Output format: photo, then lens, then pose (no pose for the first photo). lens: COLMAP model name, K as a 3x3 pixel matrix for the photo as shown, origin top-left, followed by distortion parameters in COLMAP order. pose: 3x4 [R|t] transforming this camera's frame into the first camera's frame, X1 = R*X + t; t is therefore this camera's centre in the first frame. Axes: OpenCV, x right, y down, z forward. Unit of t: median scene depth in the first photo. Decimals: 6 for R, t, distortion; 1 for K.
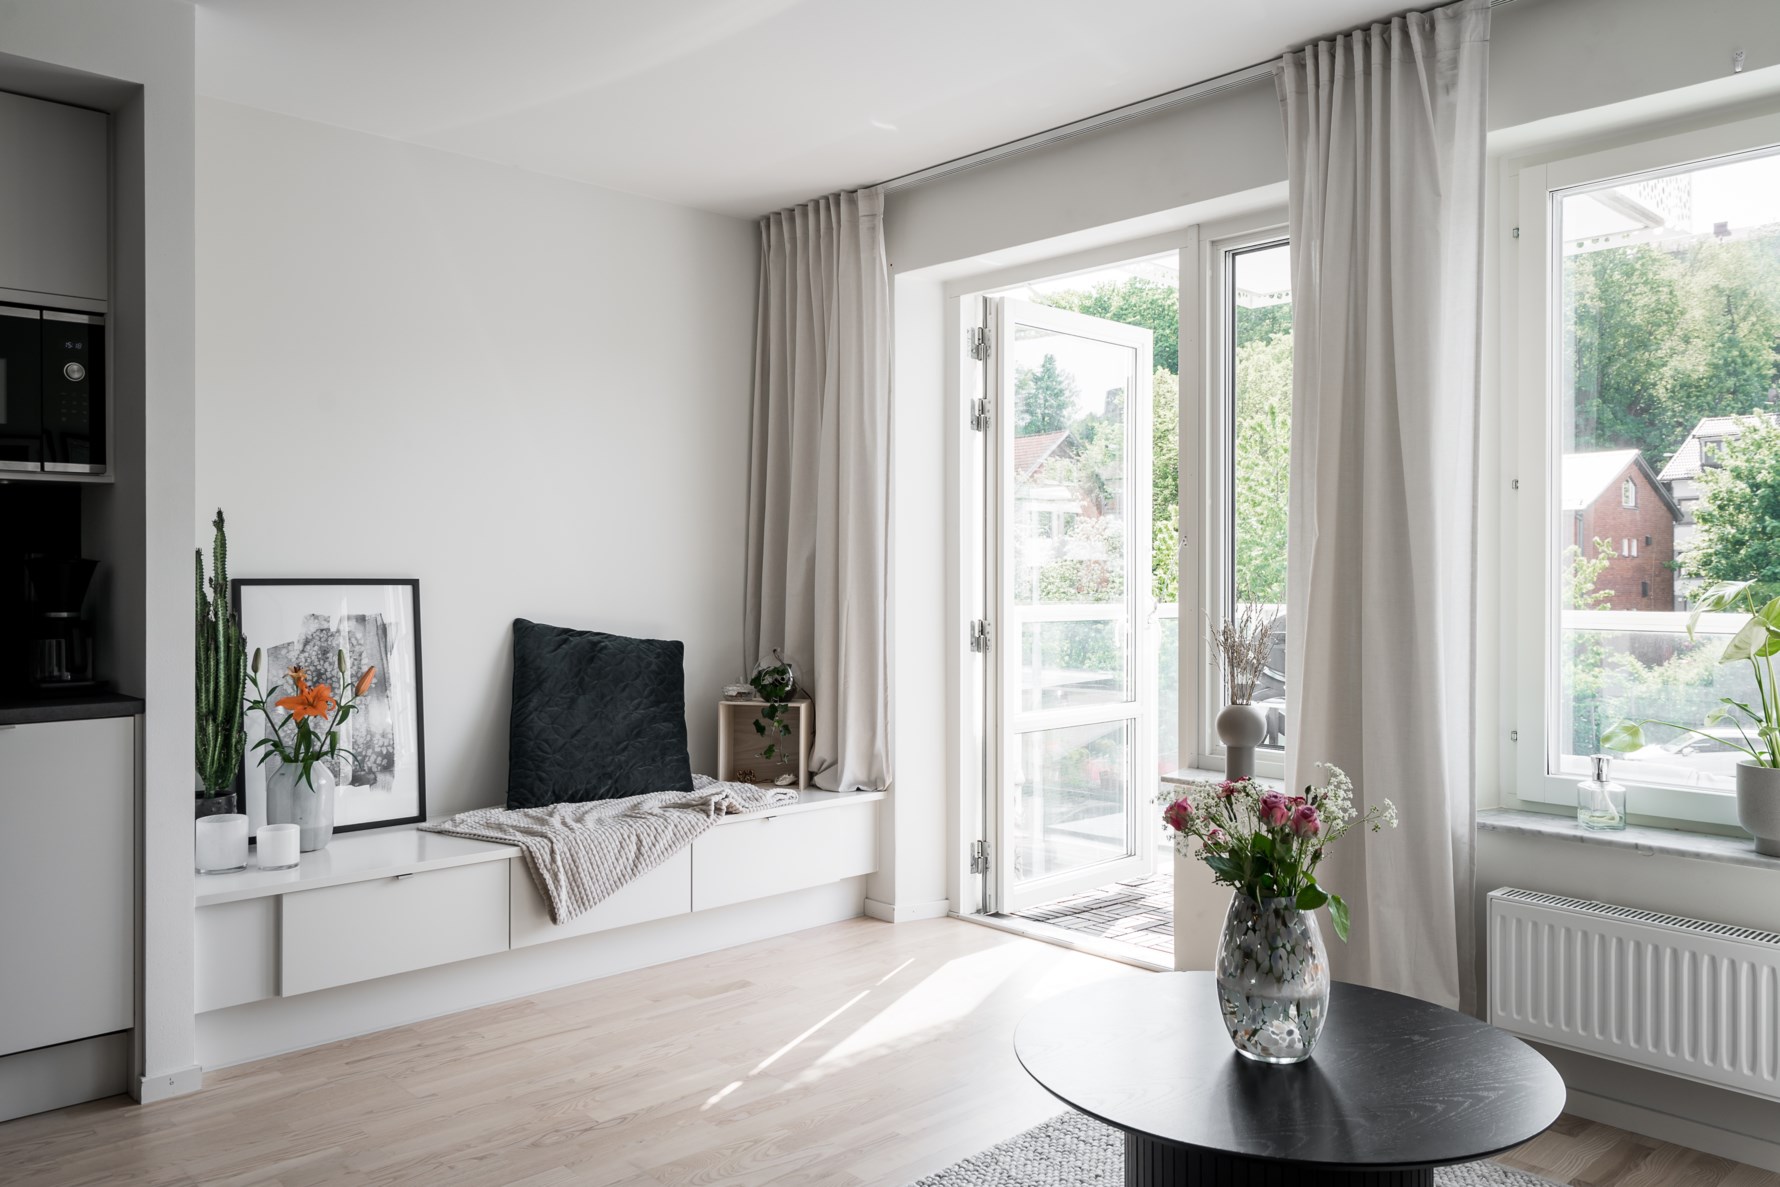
lens RADIAL K [[1320.0, 0, 890.0], [0, 1320.0, 593.5], [0, 0, 1]] dist [0.002202, 0.000950]
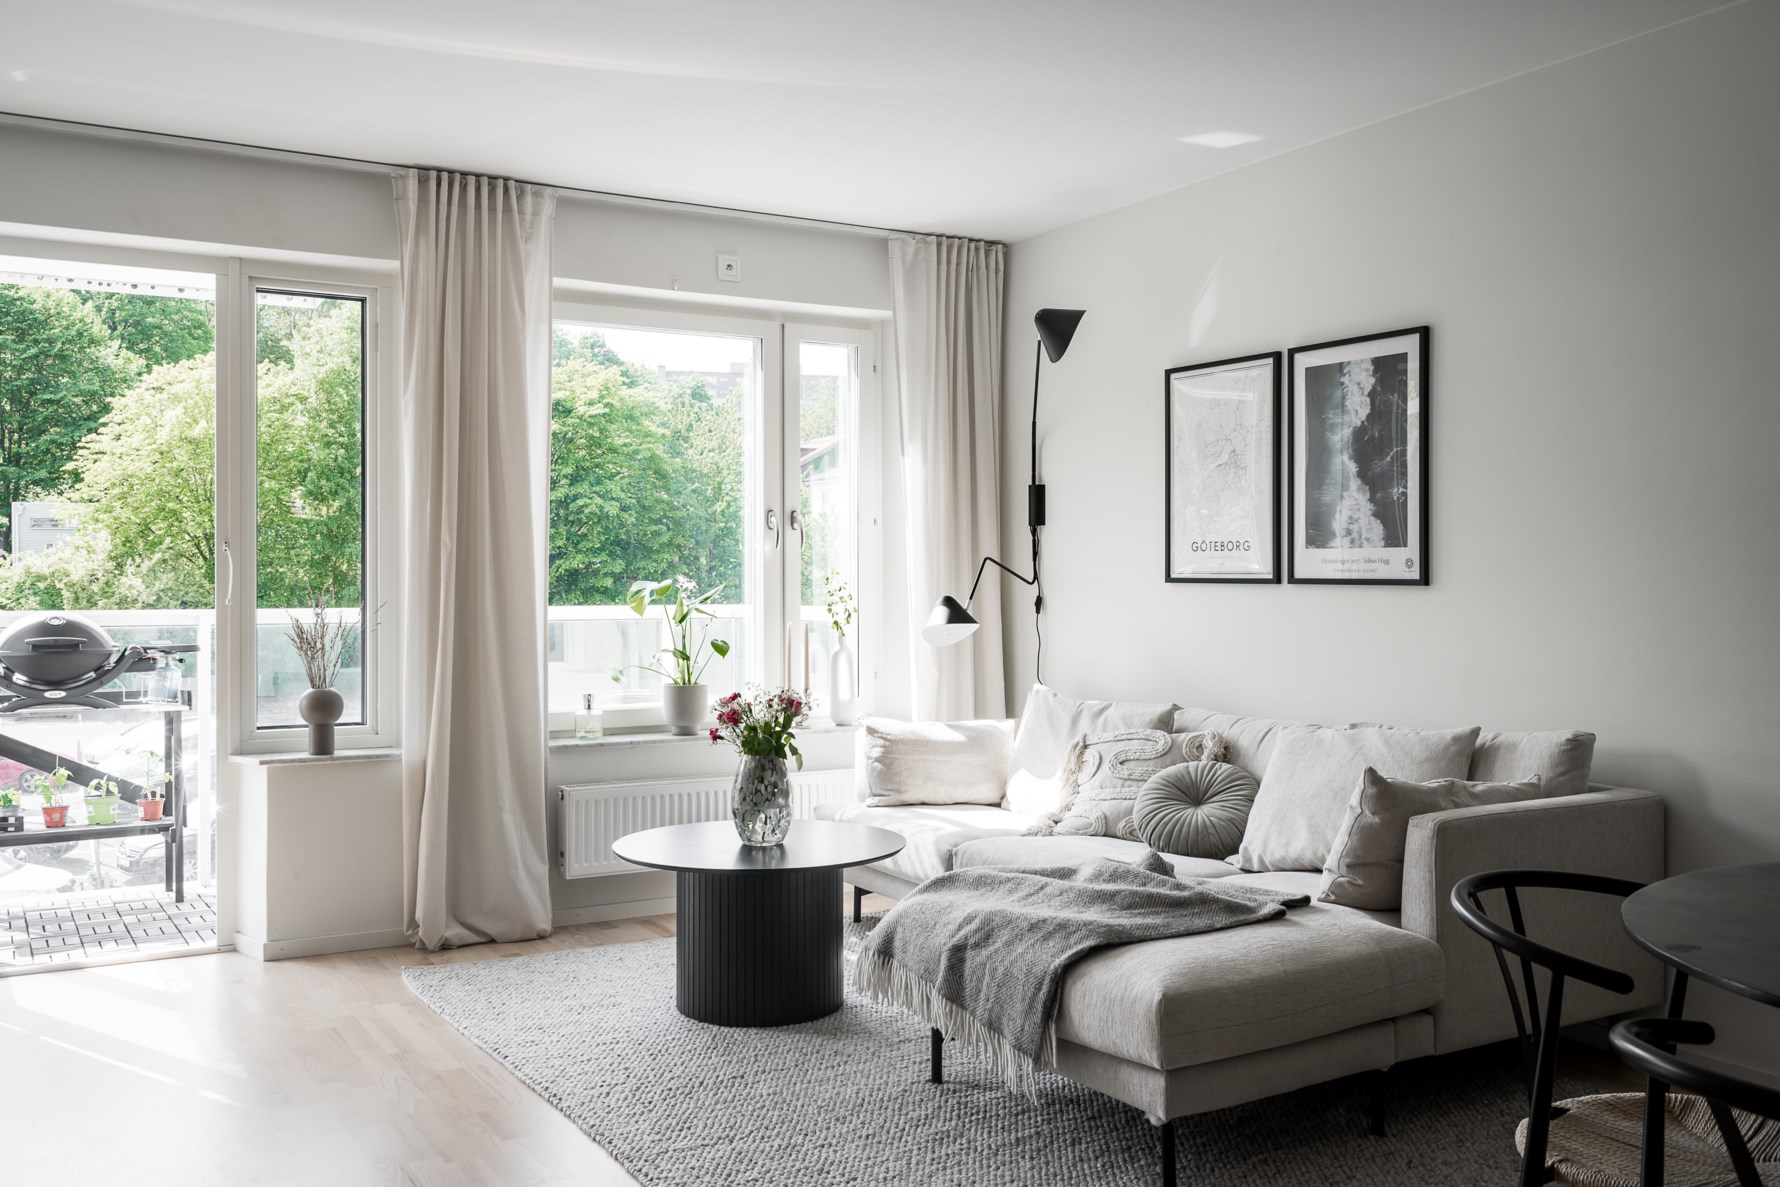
lens RADIAL K [[1616.7, 0, 890.0], [0, 1616.7, 593.5], [0, 0, 1]] dist [-0.000615, -0.001656]
pose [[0.200627, -0.006835, 0.979644, -1.187399], [0.017807, 0.999836, 0.003330, 0.005142], [-0.979506, 0.016777, 0.200715, 0.253906]]
